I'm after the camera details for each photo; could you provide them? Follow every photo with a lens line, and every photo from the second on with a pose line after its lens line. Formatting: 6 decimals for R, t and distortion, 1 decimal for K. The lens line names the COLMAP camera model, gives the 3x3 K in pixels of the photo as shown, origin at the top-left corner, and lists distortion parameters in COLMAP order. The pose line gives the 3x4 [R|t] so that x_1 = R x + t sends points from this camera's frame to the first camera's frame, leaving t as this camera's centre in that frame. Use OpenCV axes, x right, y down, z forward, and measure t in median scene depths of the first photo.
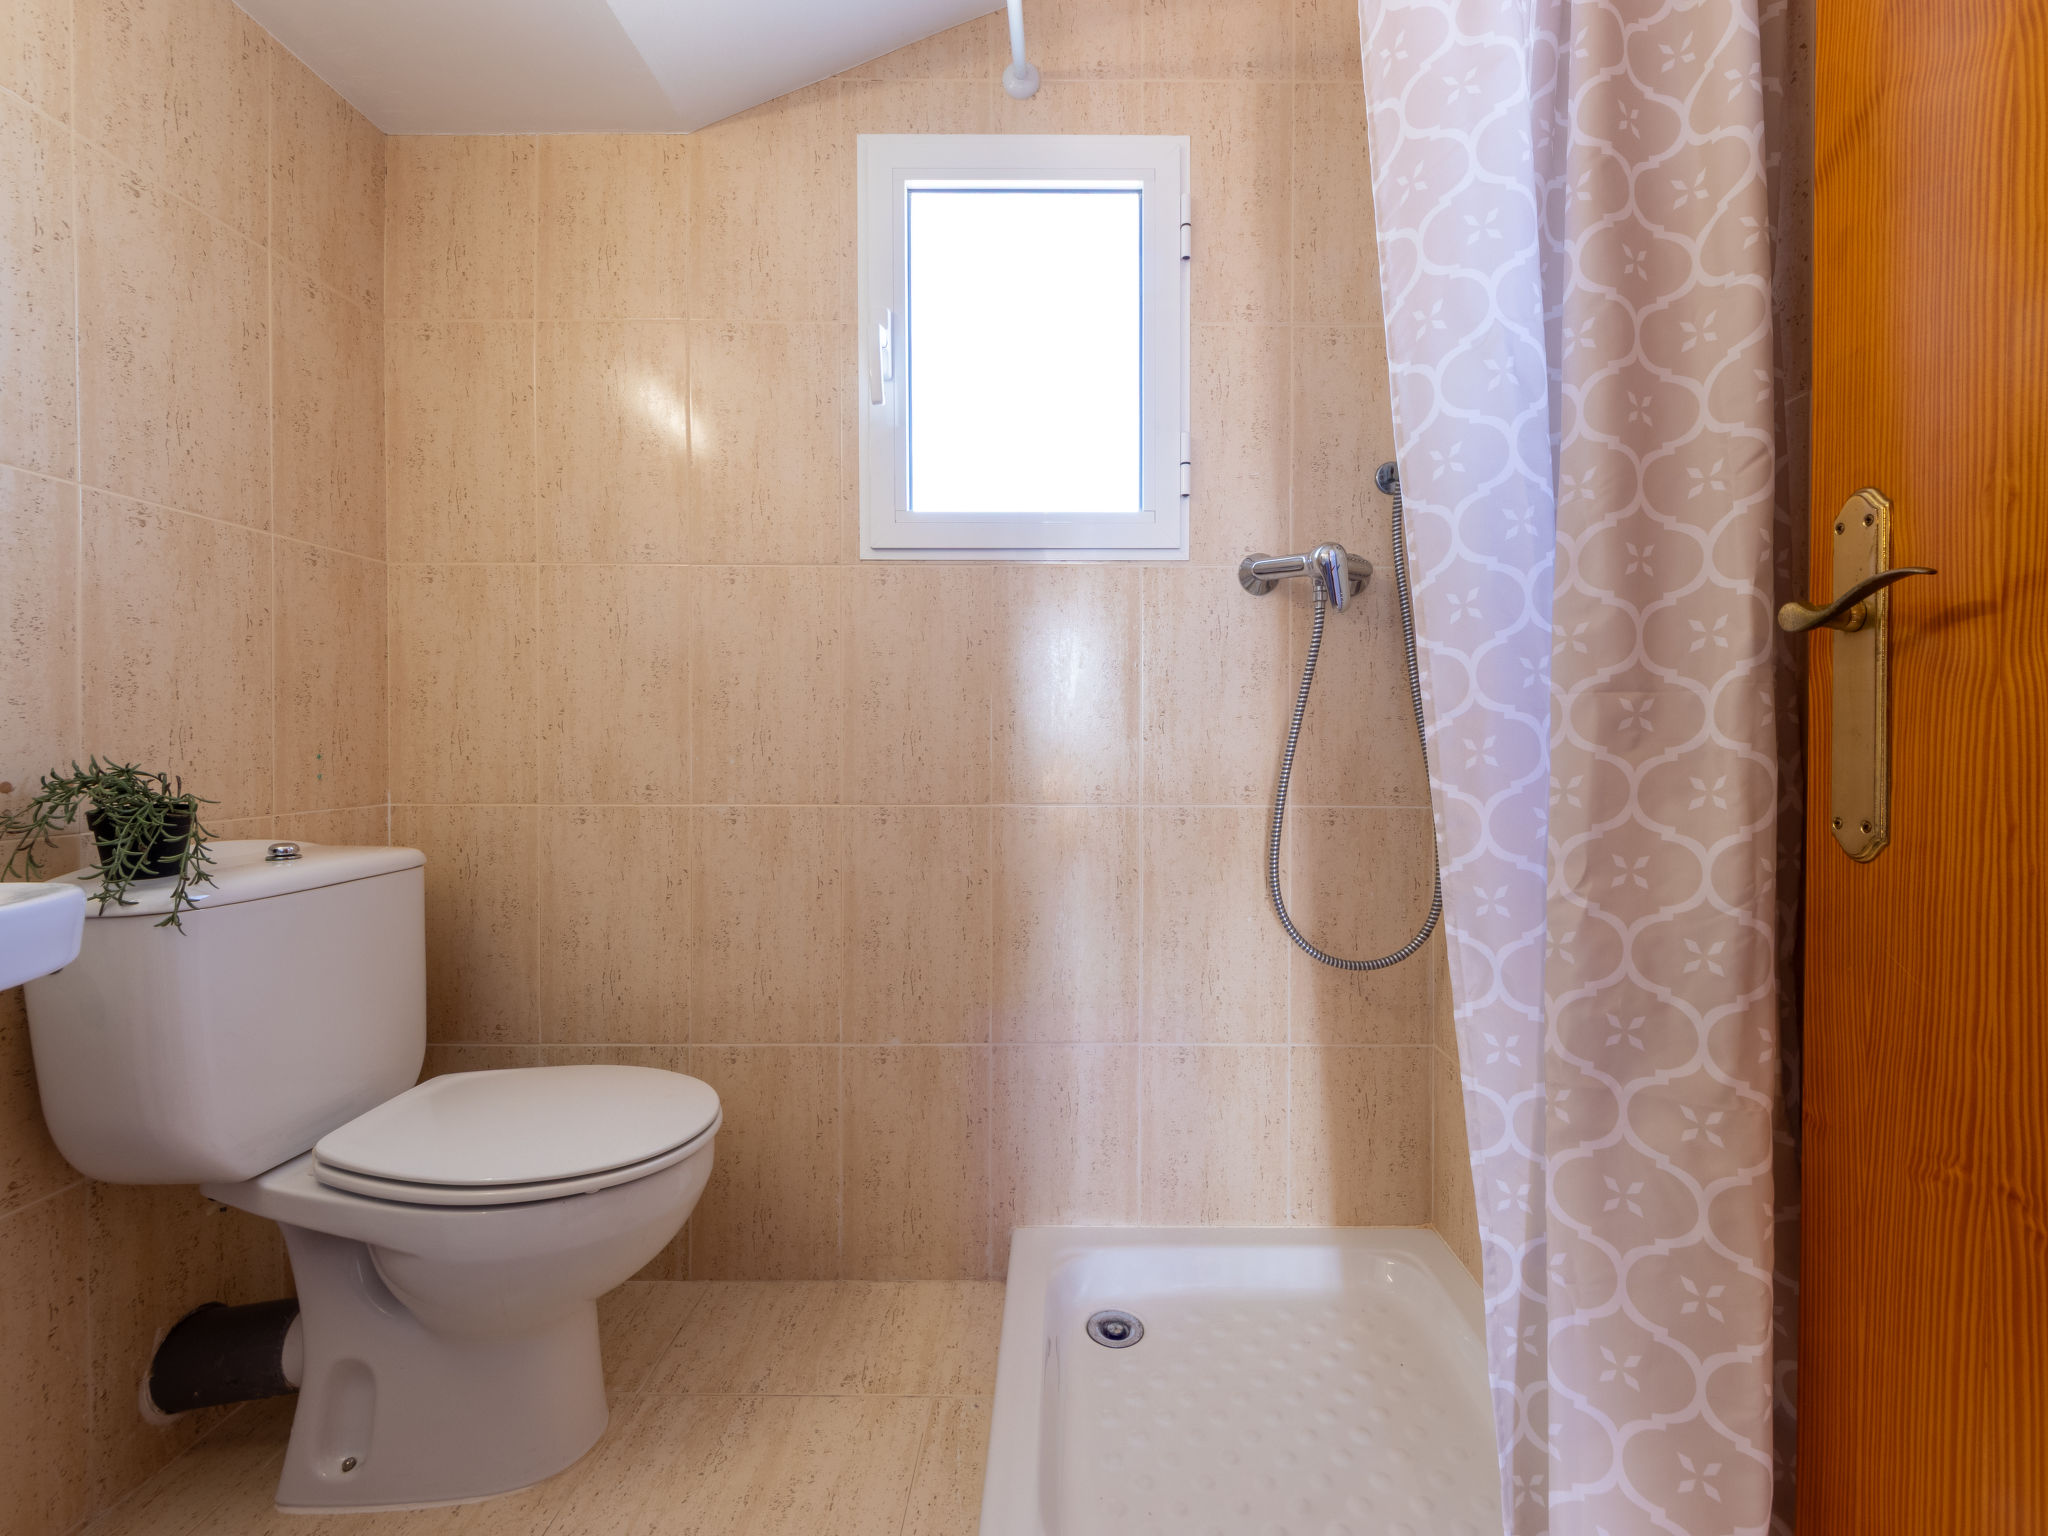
lens RADIAL K [[955.8, 0, 1024.4], [0, 955.8, 778.4], [0, 0, 1]] dist [-0.001505, -0.007537]
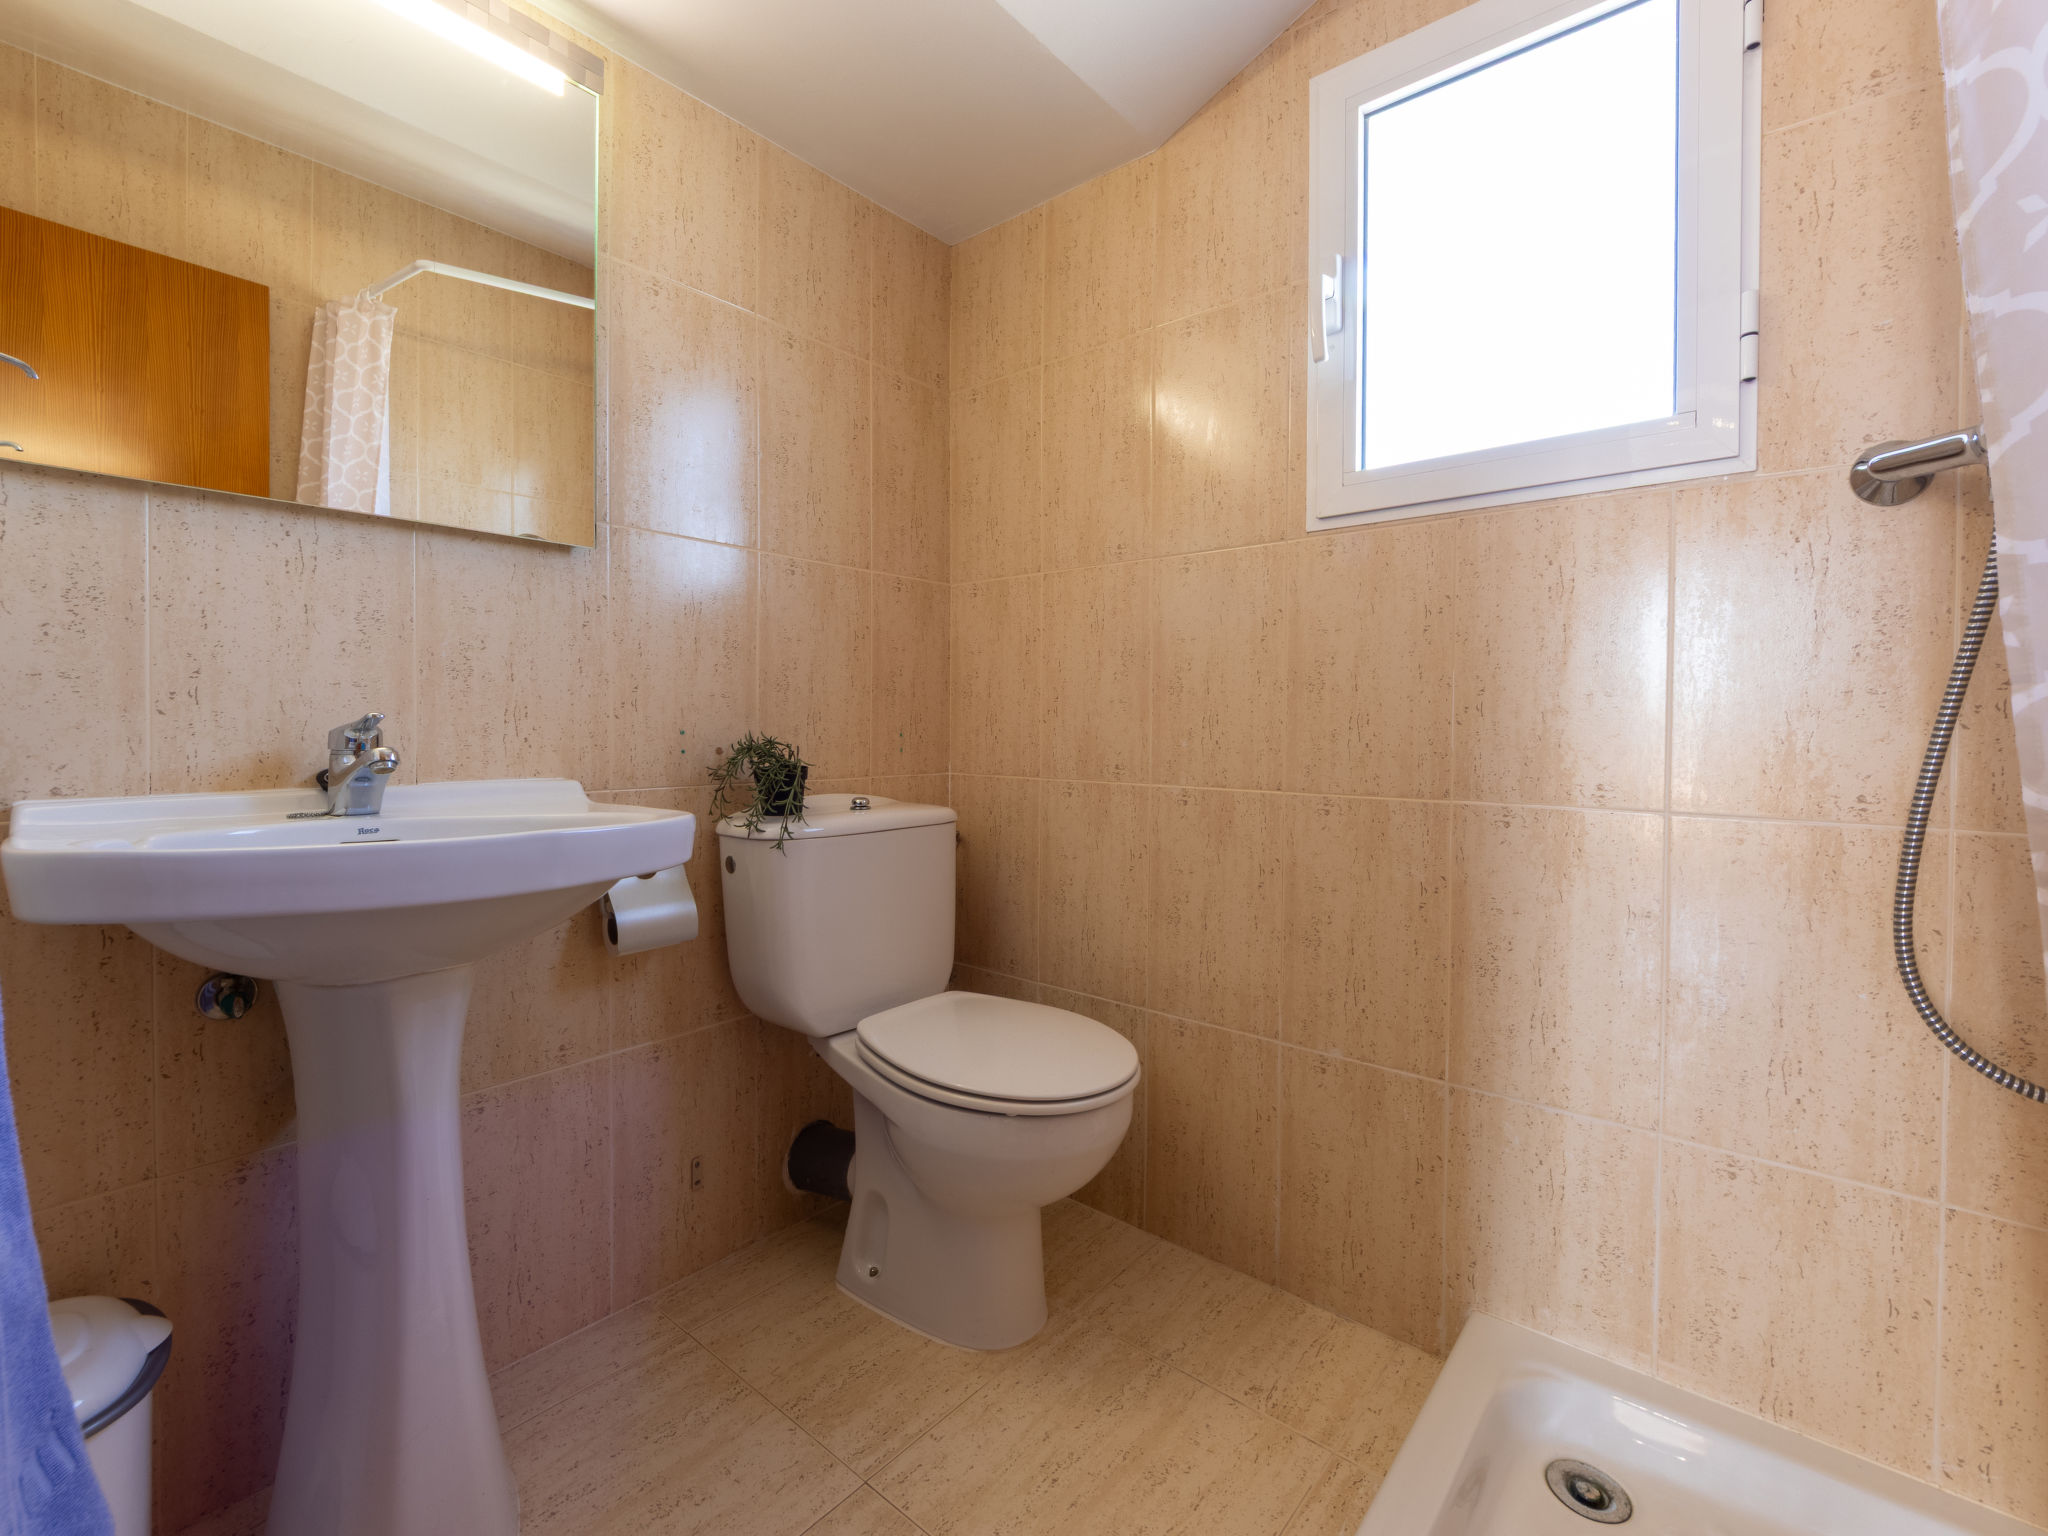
lens RADIAL K [[913.0, 0, 1031.4], [0, 913.0, 764.6], [0, 0, 1]] dist [0.002532, -0.007039]
pose [[0.752413, 0.032127, -0.657907, 0.227167], [-0.033982, 0.999373, 0.009939, -0.000190], [0.657814, 0.014879, 0.753033, 0.151705]]
